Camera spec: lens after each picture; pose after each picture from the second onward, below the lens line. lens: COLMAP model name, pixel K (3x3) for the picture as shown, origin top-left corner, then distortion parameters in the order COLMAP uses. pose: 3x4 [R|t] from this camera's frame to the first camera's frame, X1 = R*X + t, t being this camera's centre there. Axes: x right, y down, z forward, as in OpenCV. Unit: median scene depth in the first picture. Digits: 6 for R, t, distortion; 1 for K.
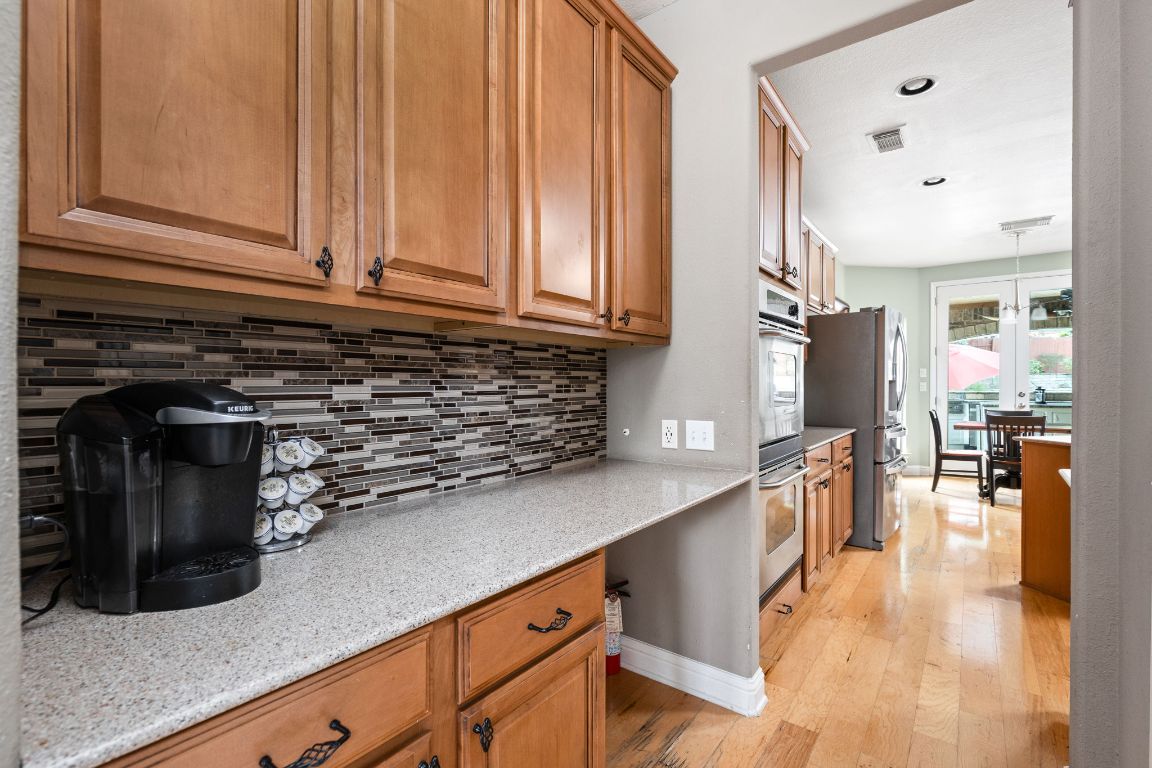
lens RADIAL K [[519.0, 0, 579.3], [0, 519.0, 383.7], [0, 0, 1]] dist [0.003149, 0.000961]
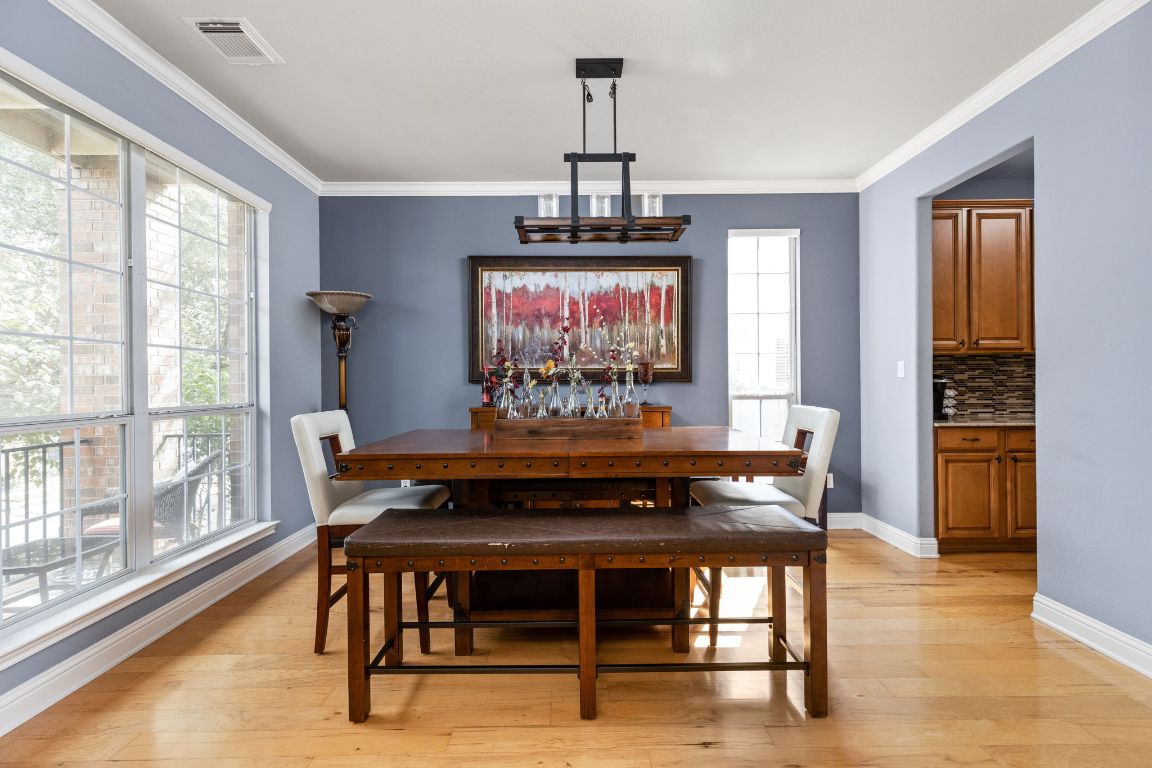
lens RADIAL K [[519.0, 0, 579.8], [0, 519.0, 382.7], [0, 0, 1]] dist [0.003149, 0.000961]
pose [[0.615384, -0.006007, -0.788205, 0.552881], [0.010816, 0.999941, 0.000823, 0.023718], [0.788154, -0.009032, 0.615412, -2.476440]]
